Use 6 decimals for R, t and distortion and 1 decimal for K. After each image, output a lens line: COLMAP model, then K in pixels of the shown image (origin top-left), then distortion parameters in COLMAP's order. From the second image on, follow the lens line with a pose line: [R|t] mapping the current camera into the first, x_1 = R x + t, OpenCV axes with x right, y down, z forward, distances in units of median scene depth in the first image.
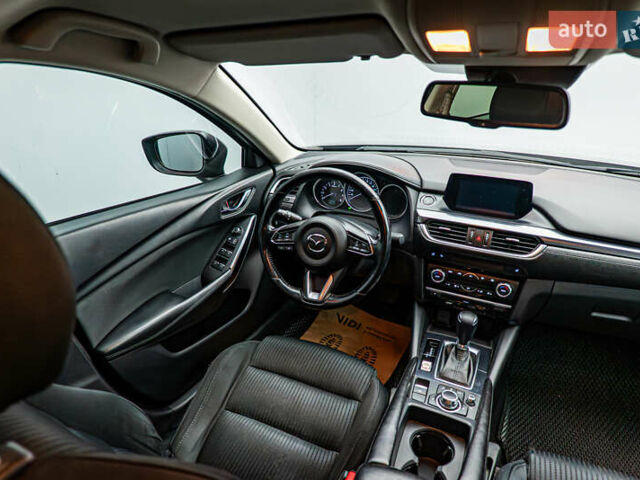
lens RADIAL K [[408.3, 0, 318.9], [0, 408.3, 239.1], [0, 0, 1]] dist [0.006705, 0.002760]
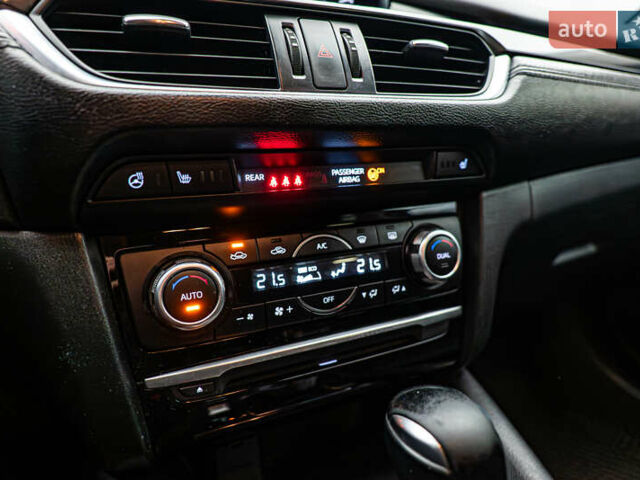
lens RADIAL K [[408.3, 0, 319.7], [0, 408.3, 243.5], [0, 0, 1]] dist [0.006705, 0.002760]
pose [[0.648975, -0.198714, 0.734400, 0.199048], [0.343196, 0.937959, -0.049482, 0.101957], [-0.679005, 0.284156, 0.676910, 0.853678]]
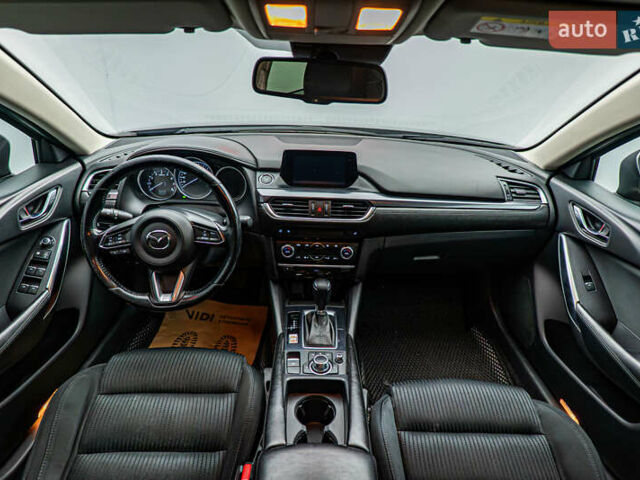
lens RADIAL K [[408.3, 0, 322.3], [0, 408.3, 239.9], [0, 0, 1]] dist [0.006705, 0.002760]
pose [[0.896466, -0.172153, 0.408304, -0.048383], [0.151721, 0.985000, 0.082188, -0.009694], [-0.416329, -0.011731, 0.909138, 0.030035]]
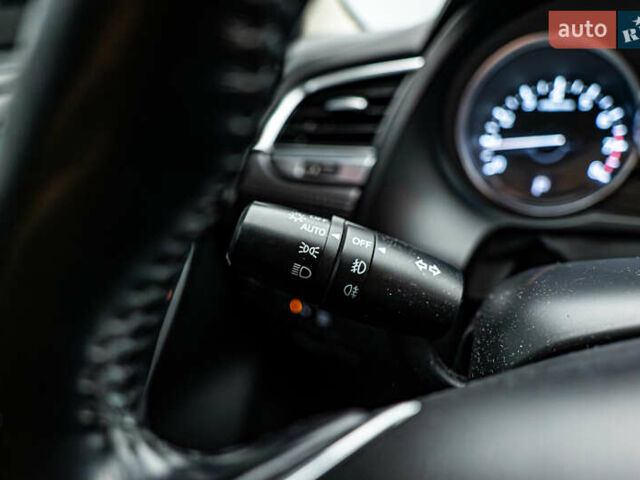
lens RADIAL K [[408.3, 0, 318.0], [0, 408.3, 239.6], [0, 0, 1]] dist [0.006705, 0.002760]
pose [[0.994502, -0.003018, -0.104678, -0.077020], [-0.001243, 0.999174, -0.040614, -0.064100], [0.104714, 0.040520, 0.993677, 0.970454]]
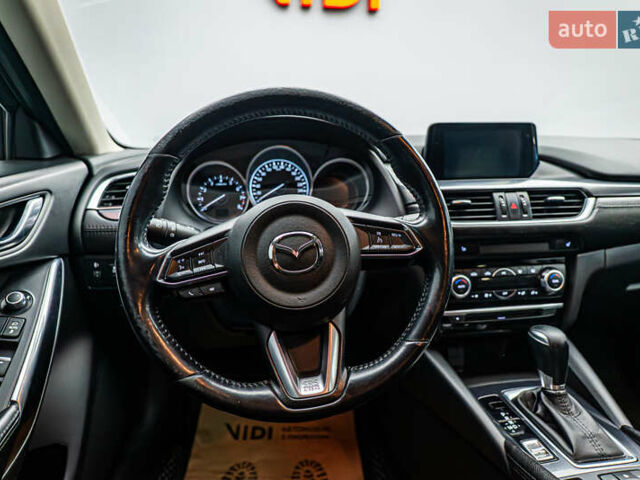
lens RADIAL K [[408.3, 0, 321.6], [0, 408.3, 239.1], [0, 0, 1]] dist [0.006705, 0.002760]
pose [[0.829701, -0.140432, 0.540254, -0.194673], [0.243259, 0.962066, -0.123511, 0.050865], [-0.502415, 0.233899, 0.832389, 0.617404]]
